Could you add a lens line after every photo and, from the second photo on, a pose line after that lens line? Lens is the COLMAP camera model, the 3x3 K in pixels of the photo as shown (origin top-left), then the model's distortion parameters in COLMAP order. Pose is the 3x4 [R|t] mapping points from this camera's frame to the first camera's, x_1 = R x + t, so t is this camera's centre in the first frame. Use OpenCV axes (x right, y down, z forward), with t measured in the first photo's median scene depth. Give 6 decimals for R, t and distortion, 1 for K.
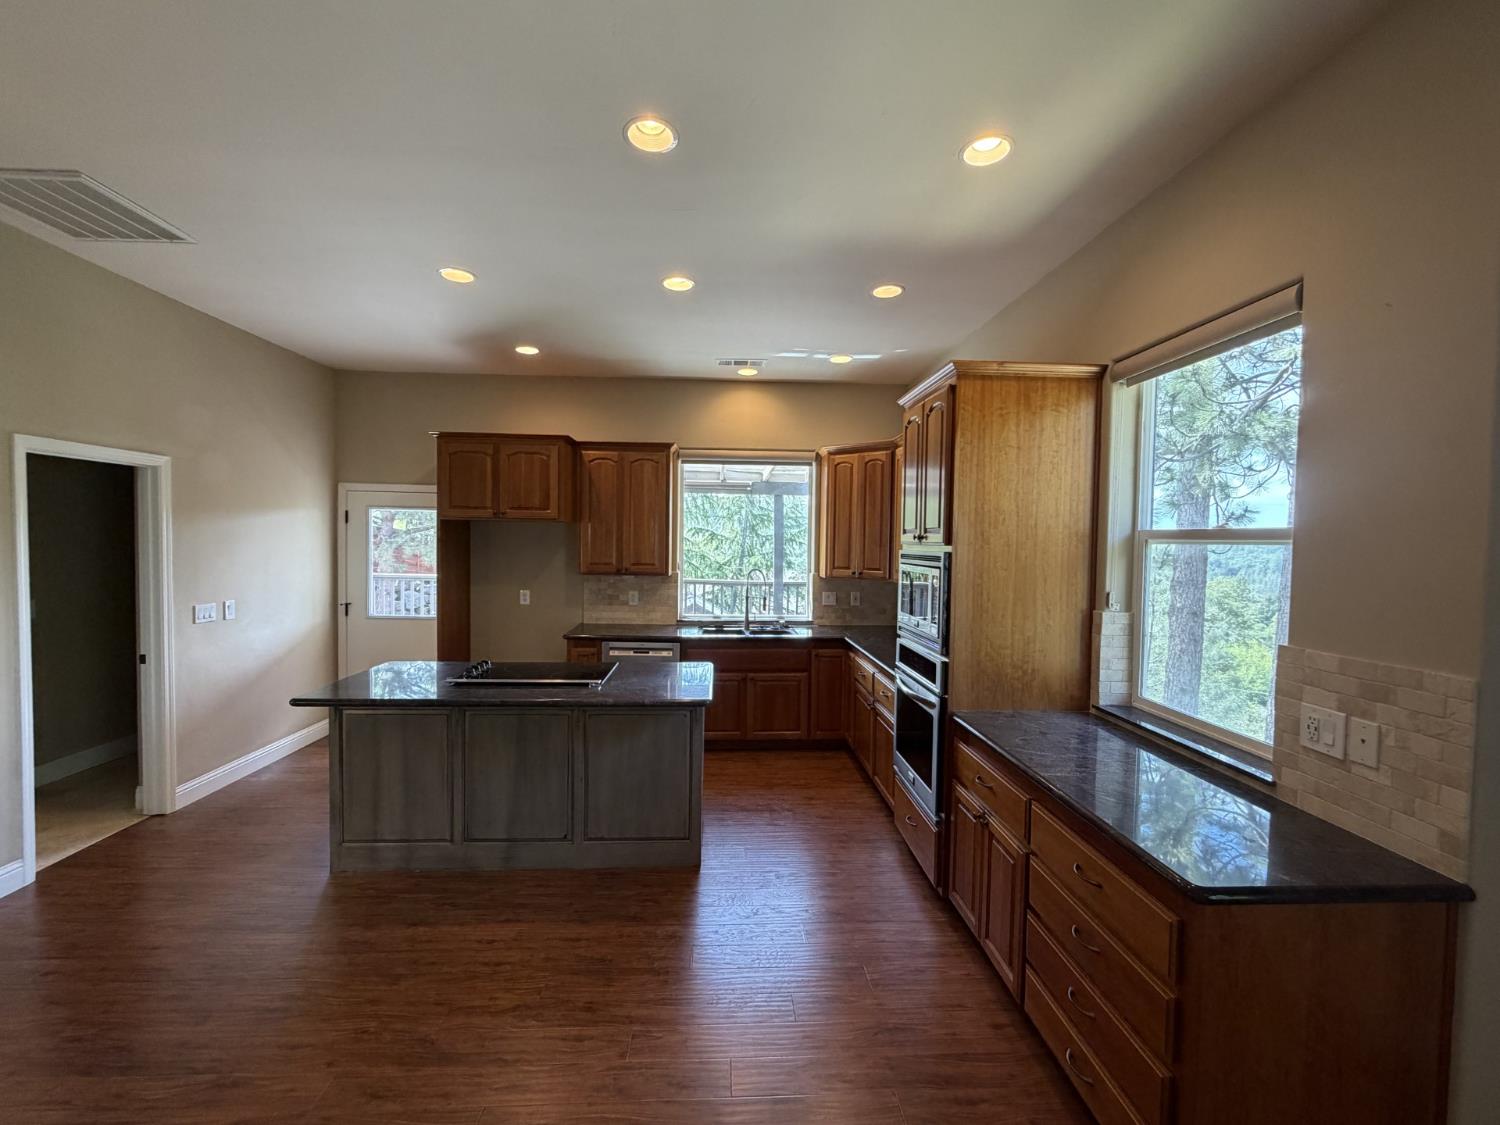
lens RADIAL K [[639.7, 0, 747.6], [0, 639.7, 561.7], [0, 0, 1]] dist [-0.000600, 0.000046]
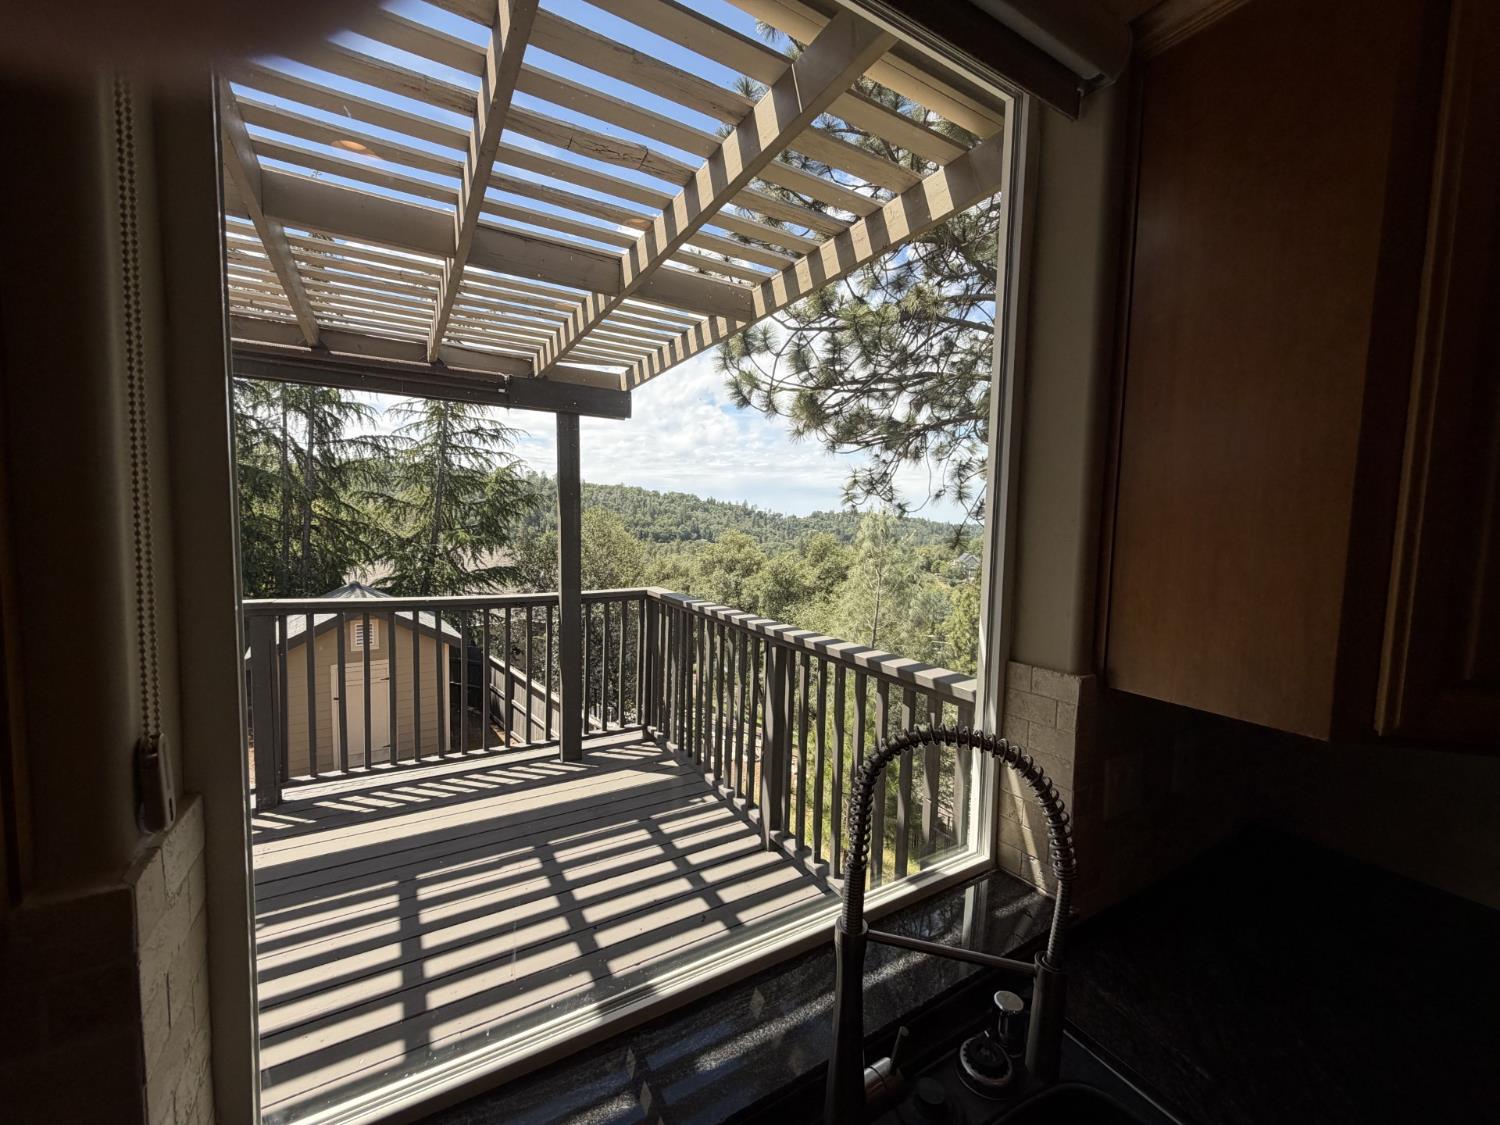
lens RADIAL K [[599.3, 0, 748.9], [0, 599.3, 561.4], [0, 0, 1]] dist [-0.001548, -0.000376]
pose [[0.882397, -0.029464, 0.469583, -0.146307], [0.006248, 0.998683, 0.050922, -0.050176], [-0.470465, -0.041999, 0.881419, 1.678835]]
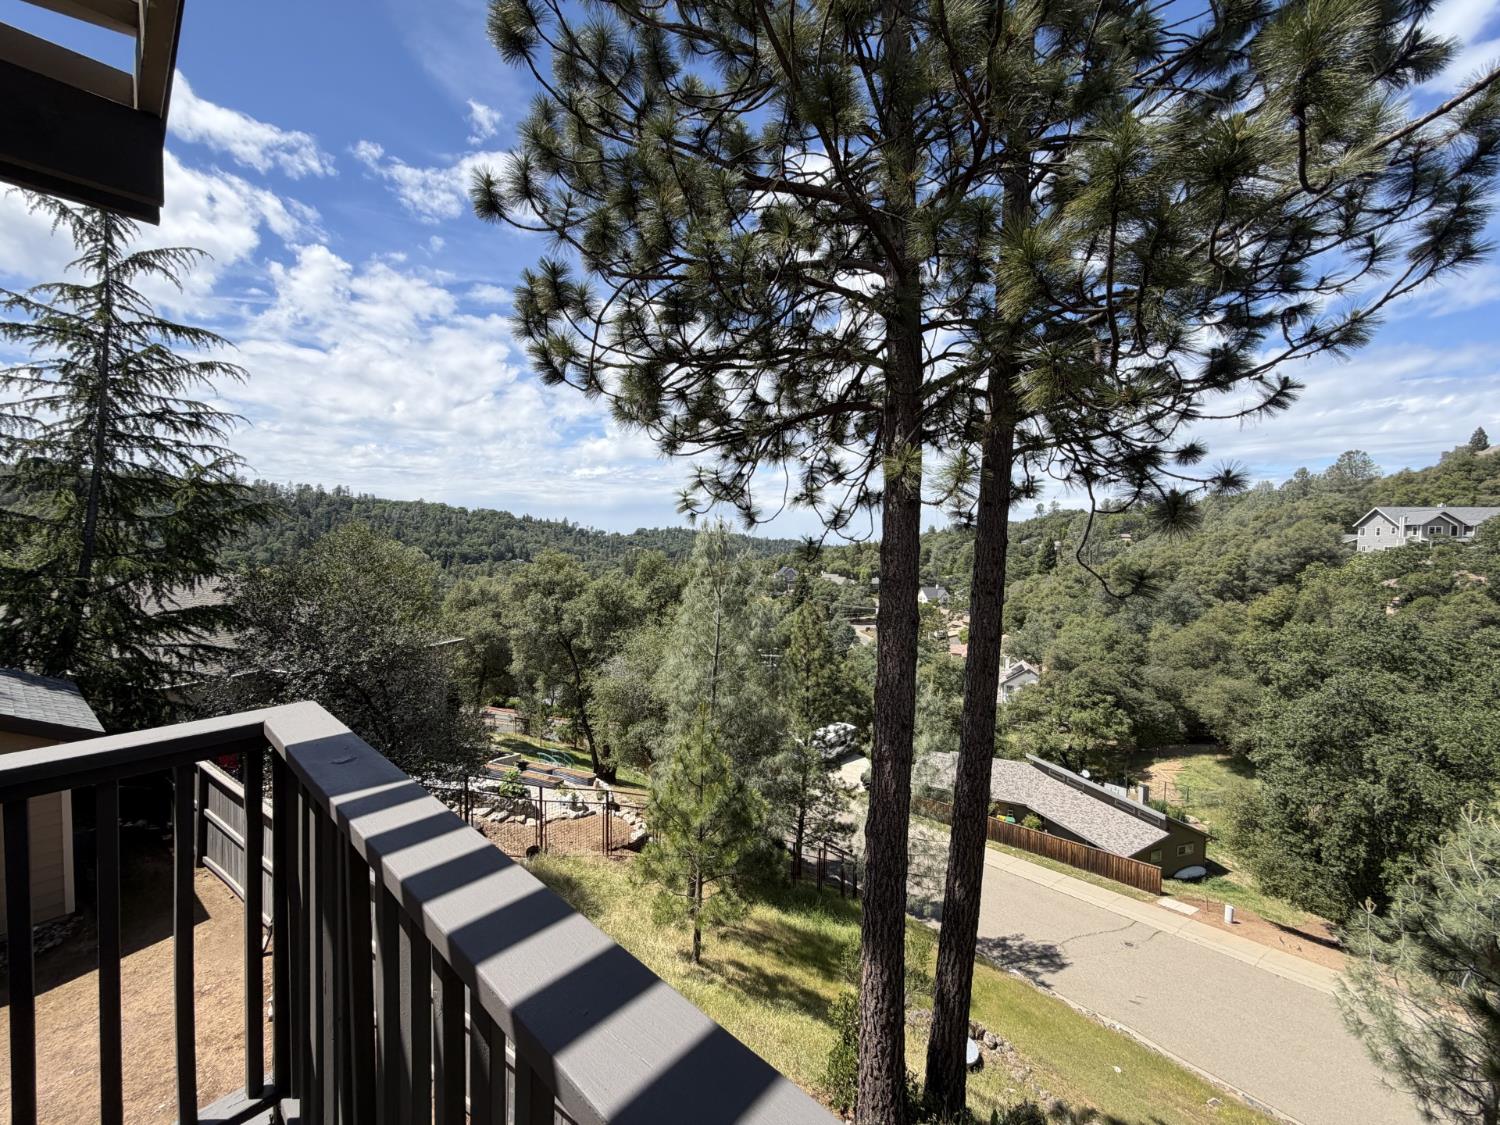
lens RADIAL K [[599.3, 0, 748.9], [0, 599.3, 561.4], [0, 0, 1]] dist [-0.001548, -0.000376]
pose [[0.710688, -0.035277, 0.702623, 0.273465], [0.022776, 0.999372, 0.027138, -0.051963], [-0.703139, -0.003284, 0.711045, 2.430757]]
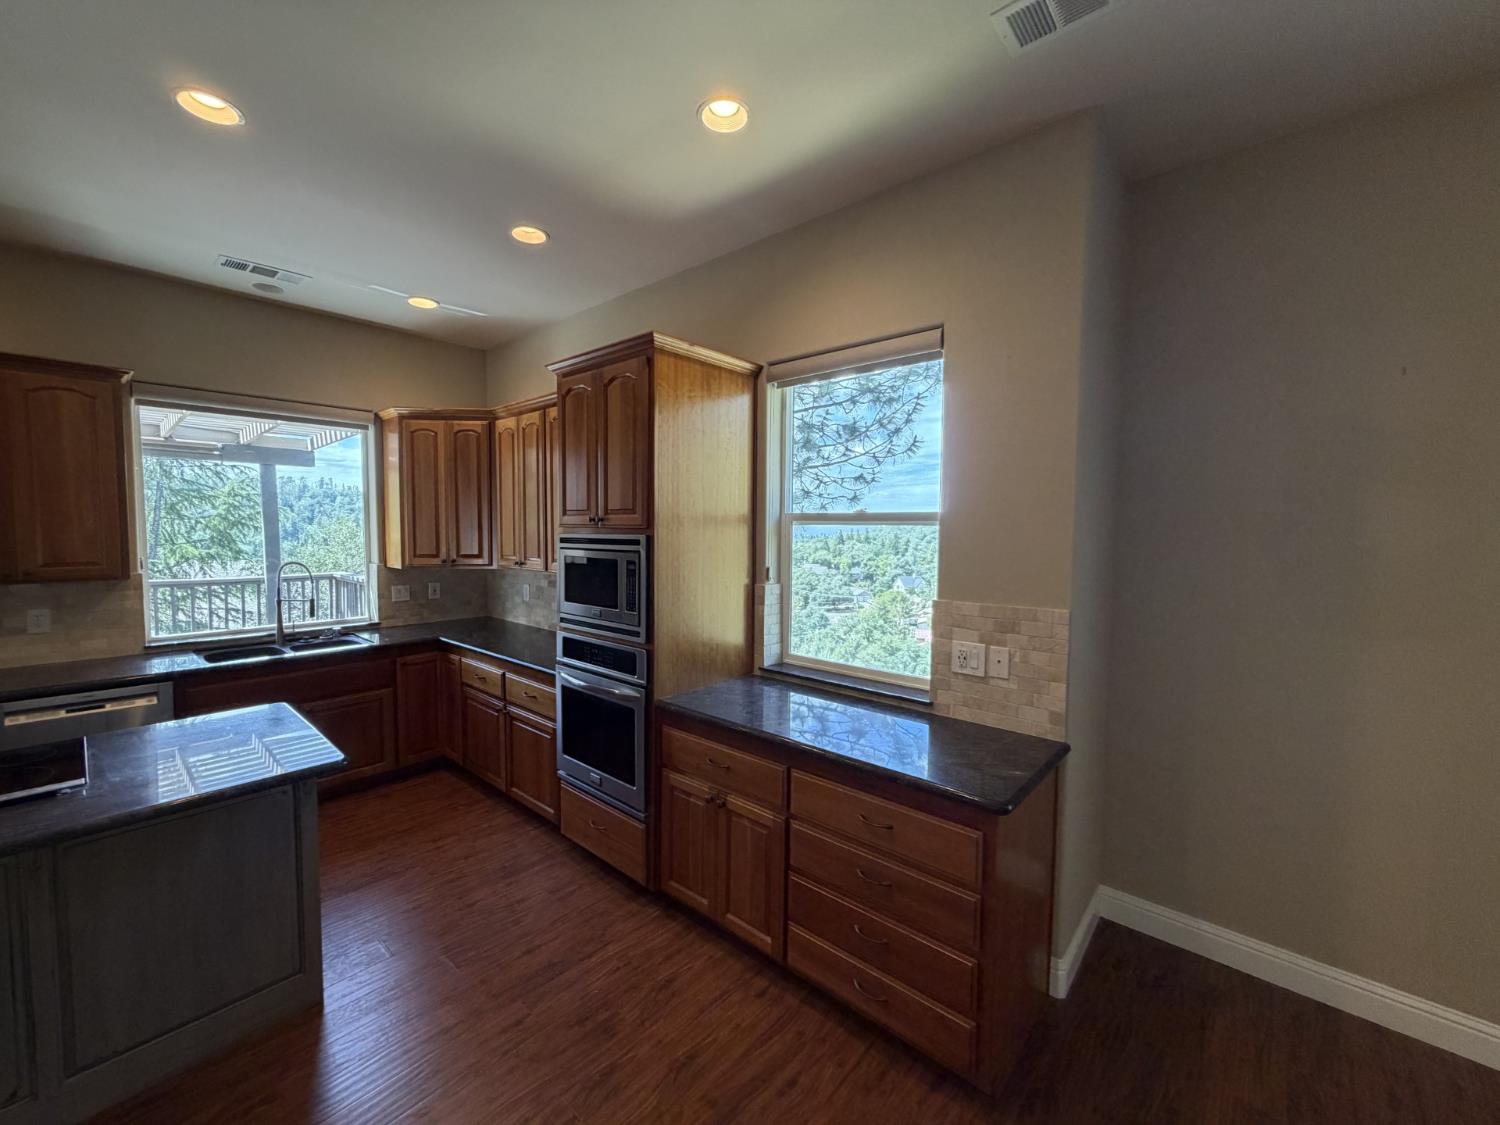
lens RADIAL K [[599.3, 0, 748.9], [0, 599.3, 561.4], [0, 0, 1]] dist [-0.001548, -0.000376]
pose [[0.697699, -0.048923, 0.714719, -0.216506], [0.026637, 0.998747, 0.042362, -0.009035], [-0.715896, -0.010518, 0.698128, 0.267568]]
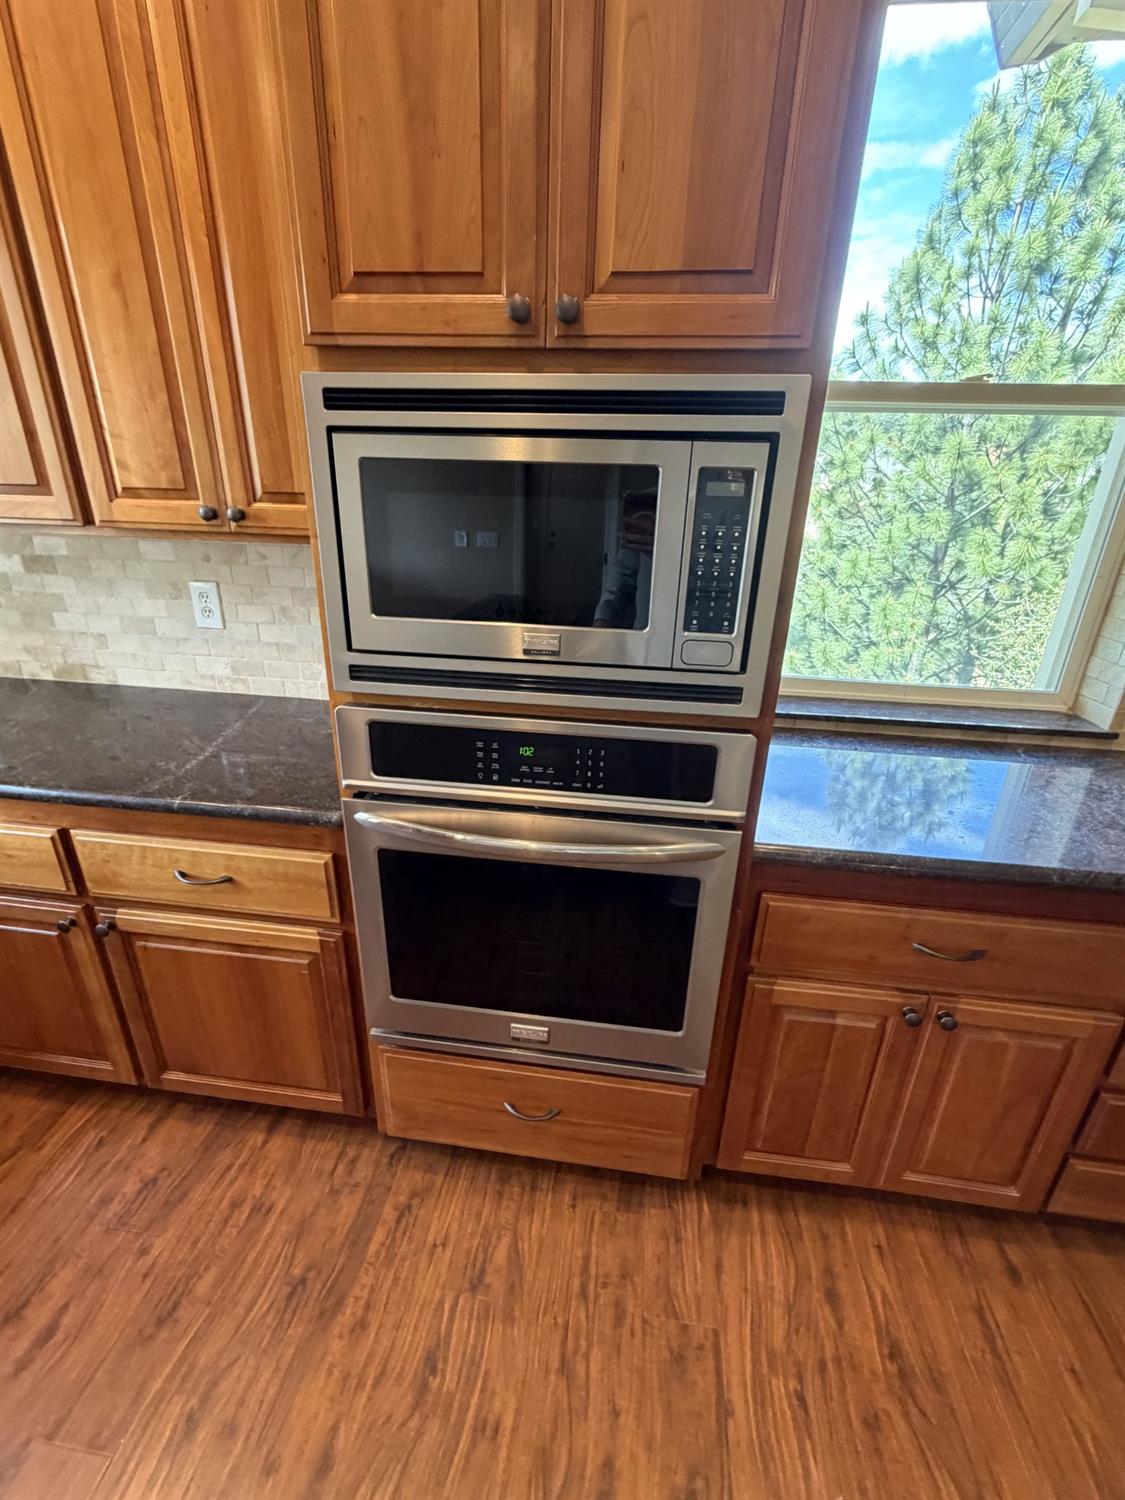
lens RADIAL K [[634.7, 0, 567.2], [0, 634.7, 746.9], [0, 0, 1]] dist [-0.000047, 0.000057]
pose [[0.179262, -0.378423, 0.908108, -0.031380], [0.009019, 0.923654, 0.383121, 0.028789], [-0.983760, -0.060489, 0.168989, 1.031755]]
